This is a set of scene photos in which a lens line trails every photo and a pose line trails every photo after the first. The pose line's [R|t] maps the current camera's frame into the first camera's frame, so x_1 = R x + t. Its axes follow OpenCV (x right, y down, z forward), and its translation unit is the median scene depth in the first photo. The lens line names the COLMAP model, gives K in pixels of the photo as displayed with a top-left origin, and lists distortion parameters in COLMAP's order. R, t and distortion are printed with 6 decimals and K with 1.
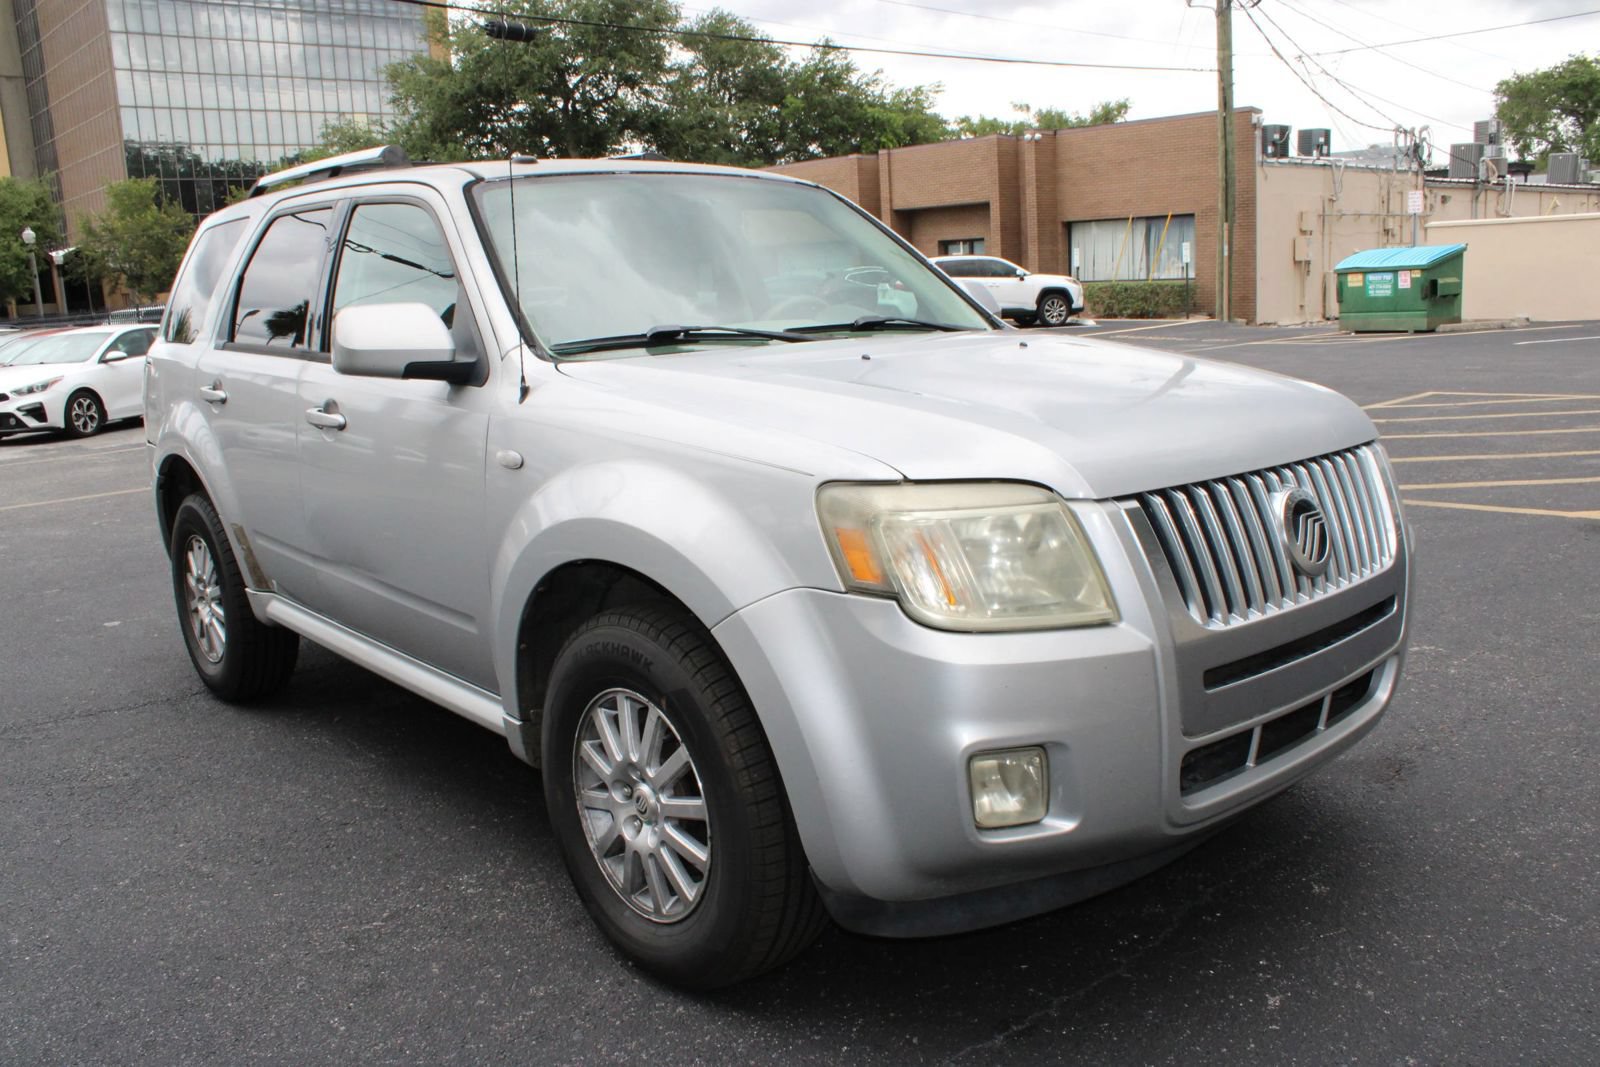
lens RADIAL K [[1333.5, 0, 800.0], [0, 1333.5, 533.5], [0, 0, 1]] dist [-0.169130, 0.158685]
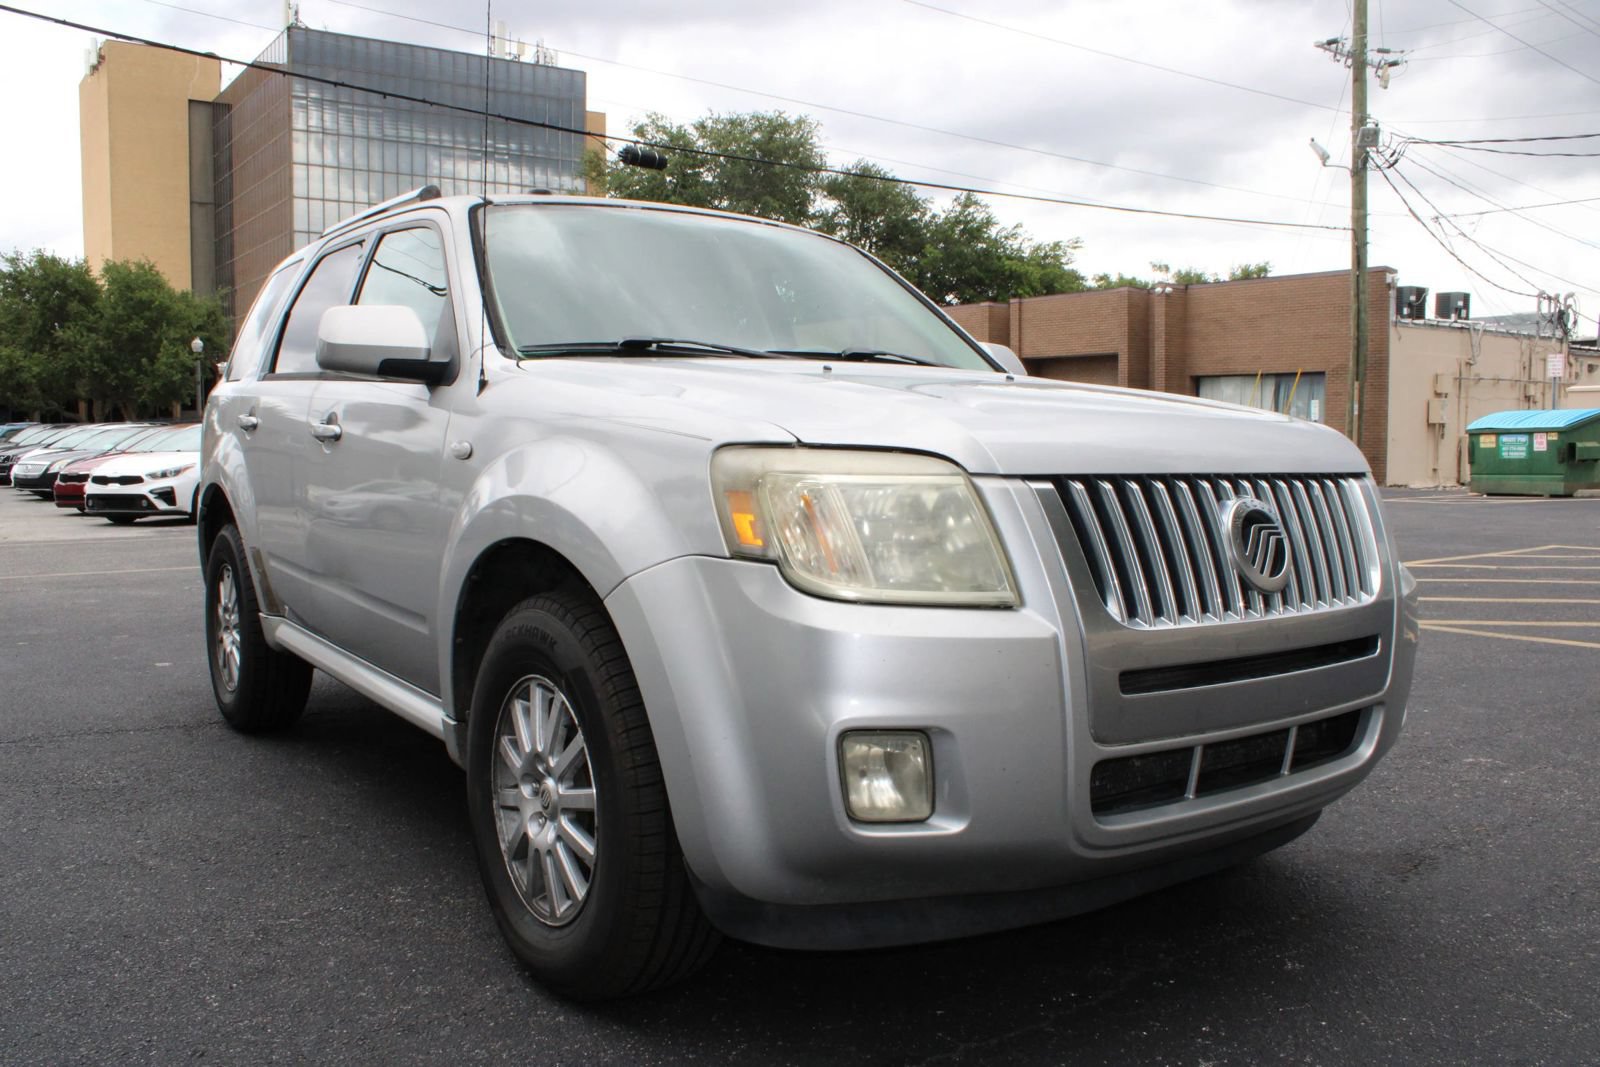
lens RADIAL K [[1333.5, 0, 800.0], [0, 1333.5, 533.5], [0, 0, 1]] dist [-0.169130, 0.158685]
pose [[0.993688, 0.054241, -0.098195, 0.086938], [-0.064773, 0.992098, -0.107452, 0.062174], [0.091591, 0.113134, 0.989349, 0.030455]]
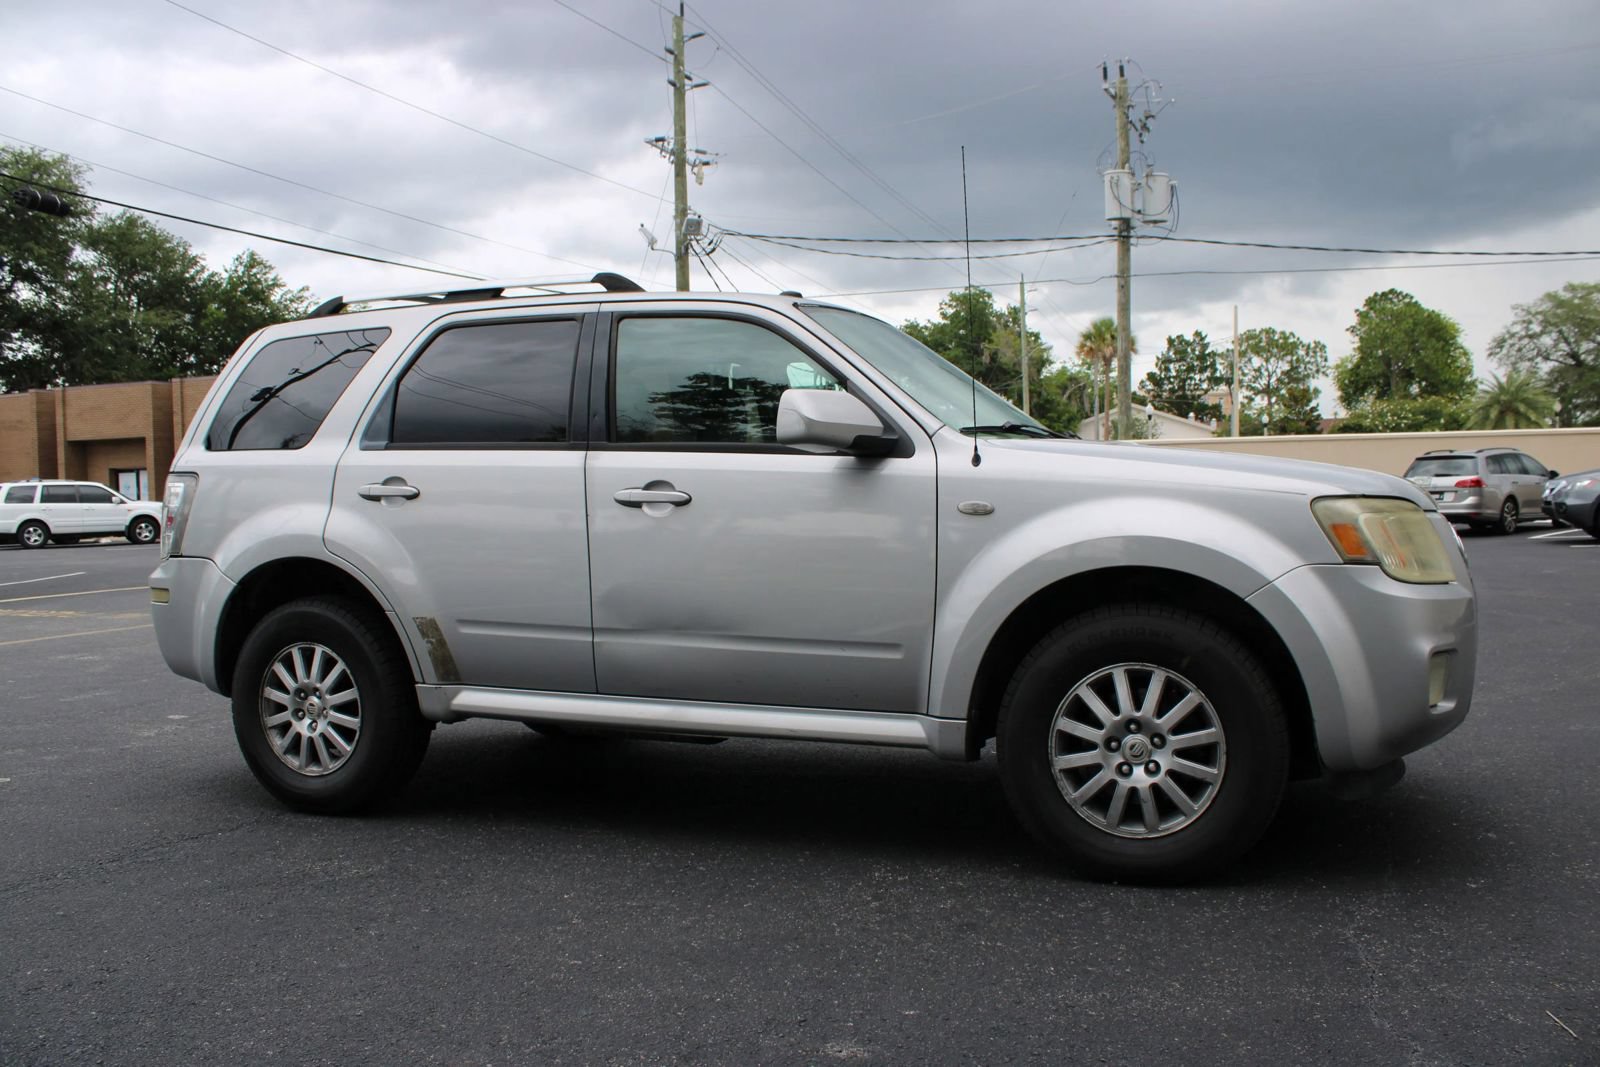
lens RADIAL K [[1333.5, 0, 800.0], [0, 1333.5, 533.5], [0, 0, 1]] dist [-0.169130, 0.158685]
pose [[0.895153, 0.017692, 0.445407, -0.616056], [0.058920, 0.985749, -0.157569, 0.106032], [-0.441847, 0.167292, 0.881354, -0.046368]]
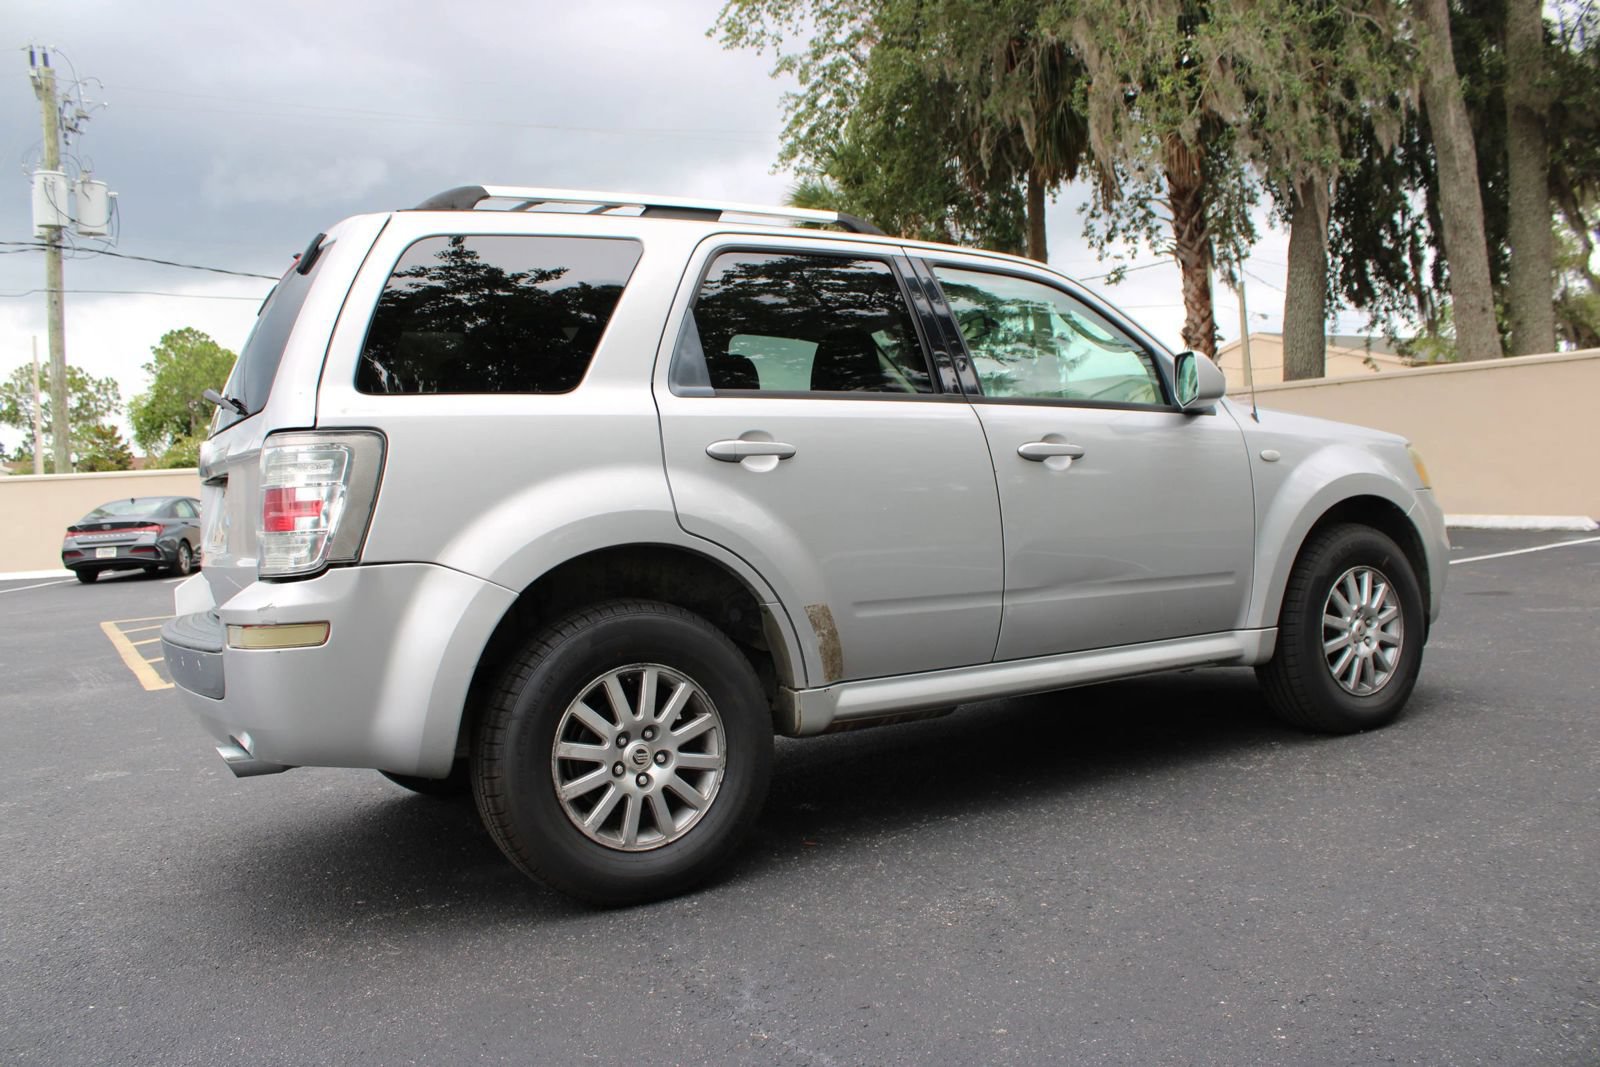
lens RADIAL K [[1333.5, 0, 800.0], [0, 1333.5, 533.5], [0, 0, 1]] dist [-0.169130, 0.158685]
pose [[0.209602, 0.004689, 0.977776, -1.265739], [0.223746, 0.973225, -0.052631, -0.014528], [-0.951843, 0.229805, 0.202941, 0.860150]]
